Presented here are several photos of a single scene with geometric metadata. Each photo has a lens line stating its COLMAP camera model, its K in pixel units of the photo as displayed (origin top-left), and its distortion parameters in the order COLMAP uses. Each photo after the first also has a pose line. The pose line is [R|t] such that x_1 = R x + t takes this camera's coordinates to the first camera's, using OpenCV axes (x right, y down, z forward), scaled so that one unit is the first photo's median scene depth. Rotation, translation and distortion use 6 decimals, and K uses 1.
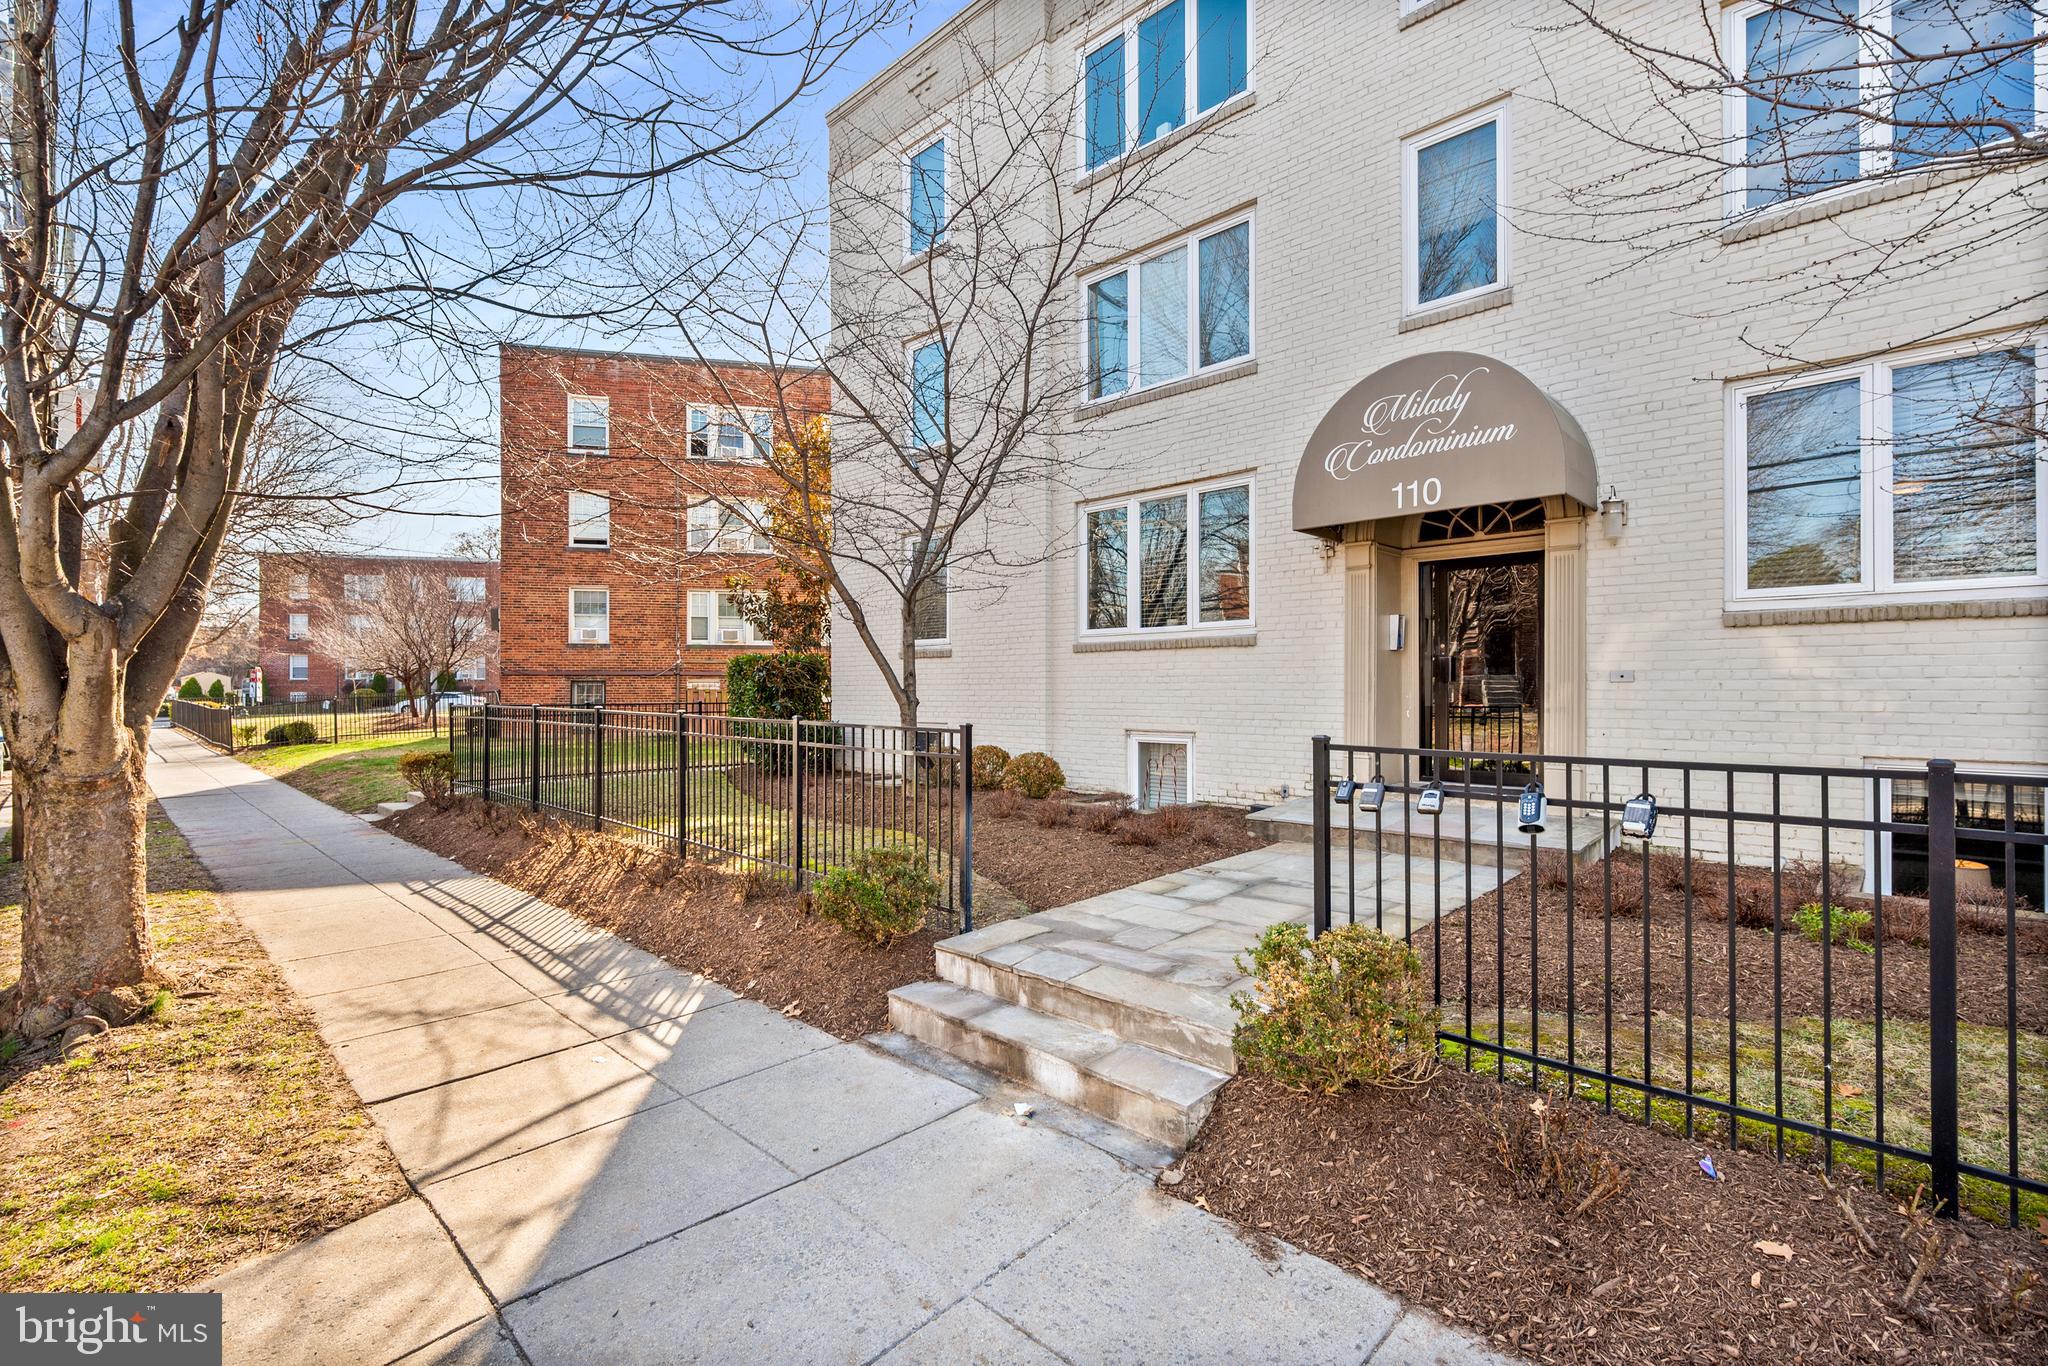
lens RADIAL K [[920.8, 0, 1024.0], [0, 920.8, 683.0], [0, 0, 1]] dist [-0.002126, -0.000341]
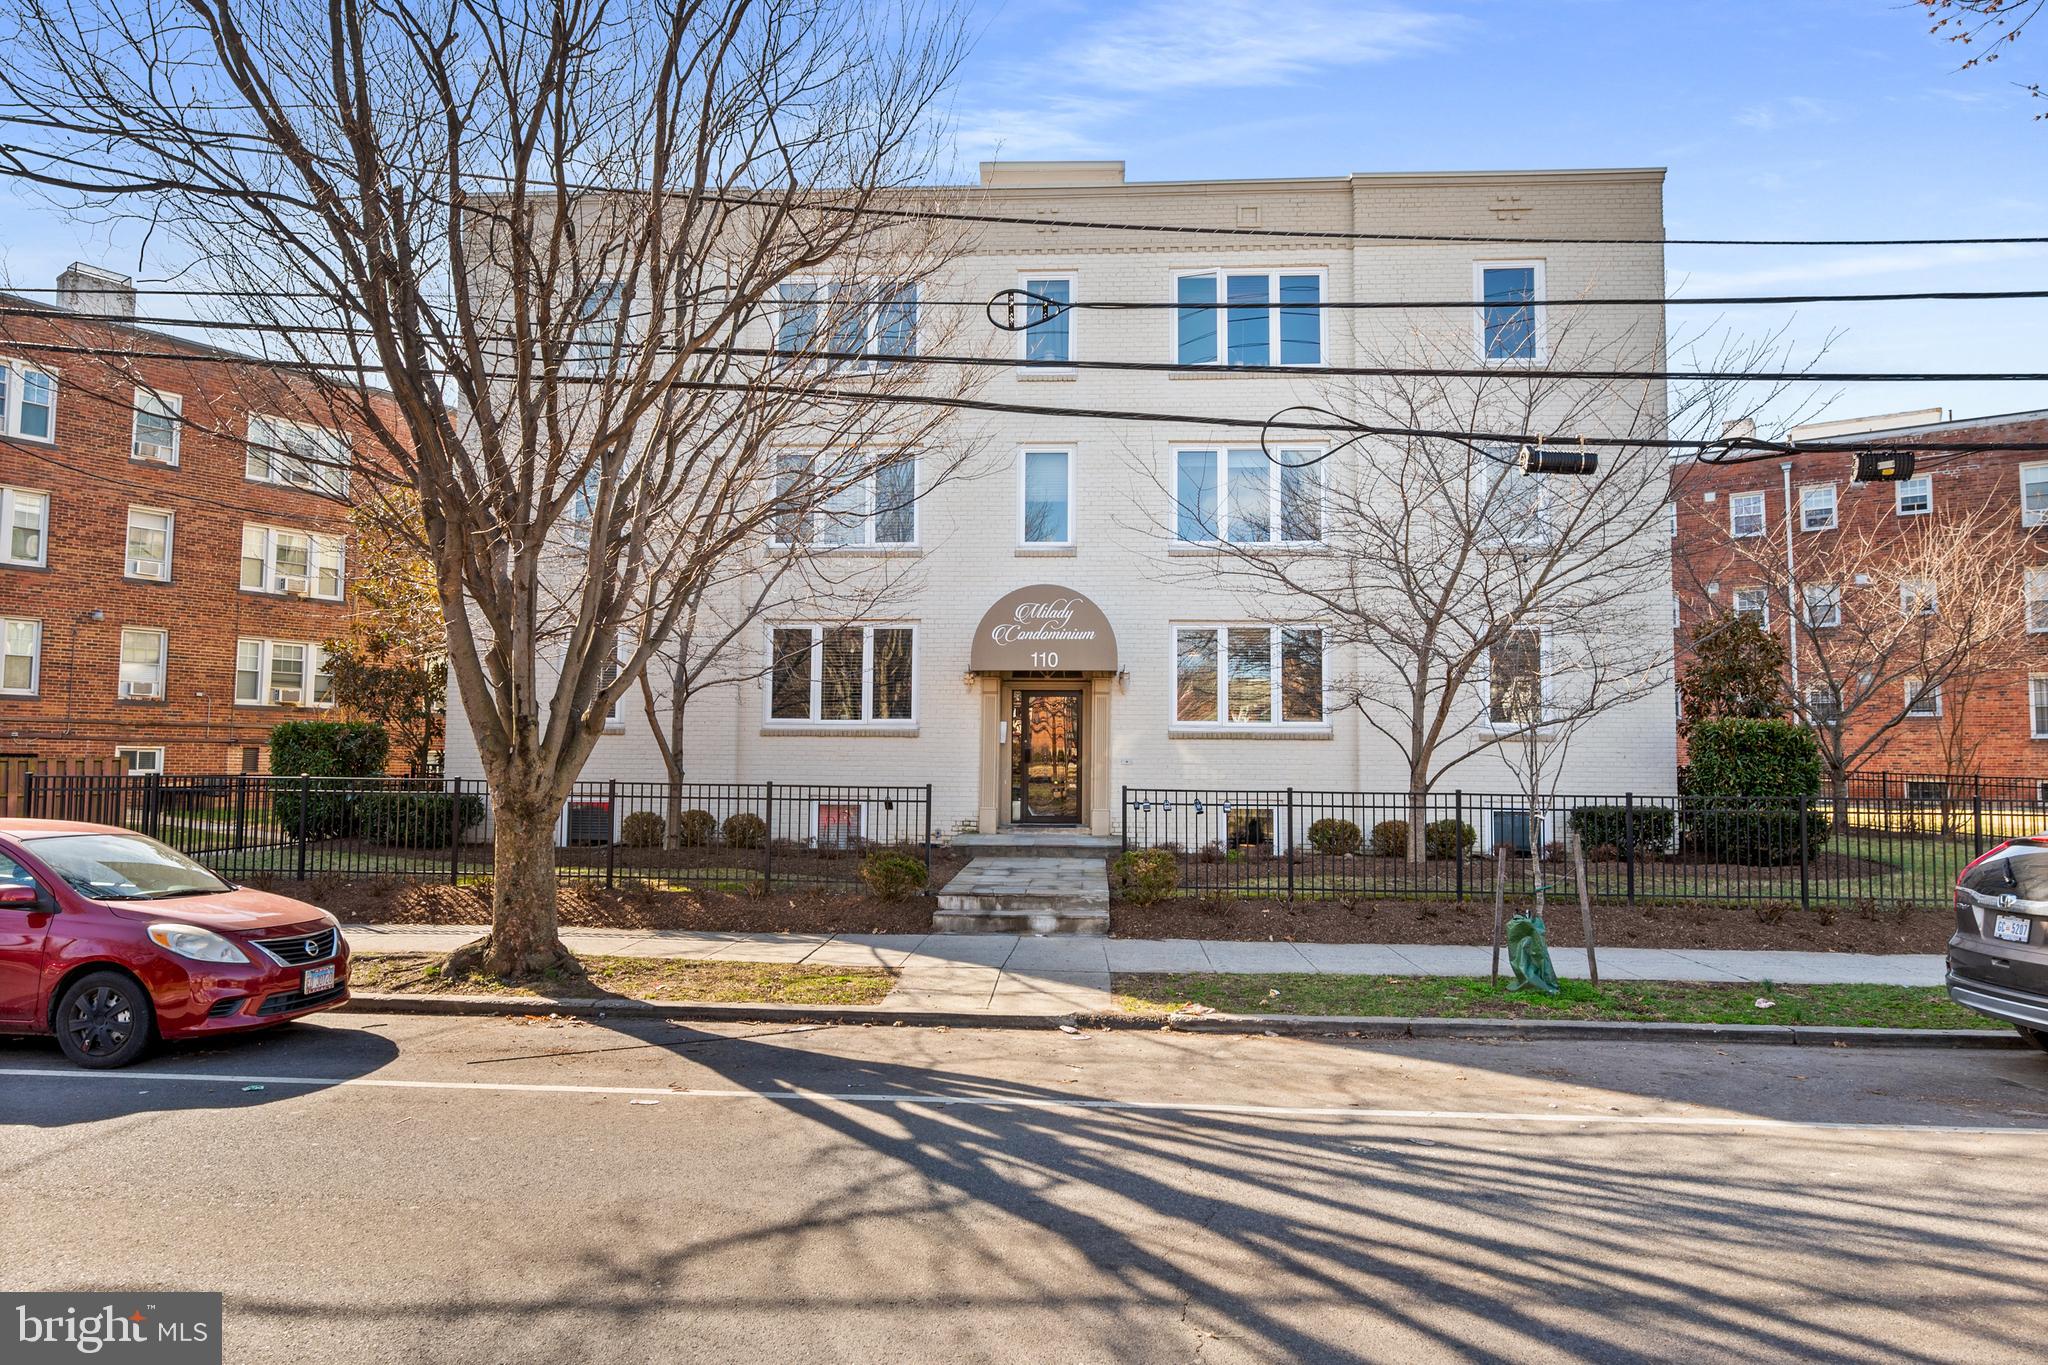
lens RADIAL K [[1186.0, 0, 1024.0], [0, 1186.0, 682.5], [0, 0, 1]] dist [-0.000829, -0.000179]
pose [[0.756093, 0.056360, 0.652033, -1.107004], [-0.016670, 0.997620, -0.066901, -0.002973], [-0.654252, 0.039714, 0.755233, -0.727829]]
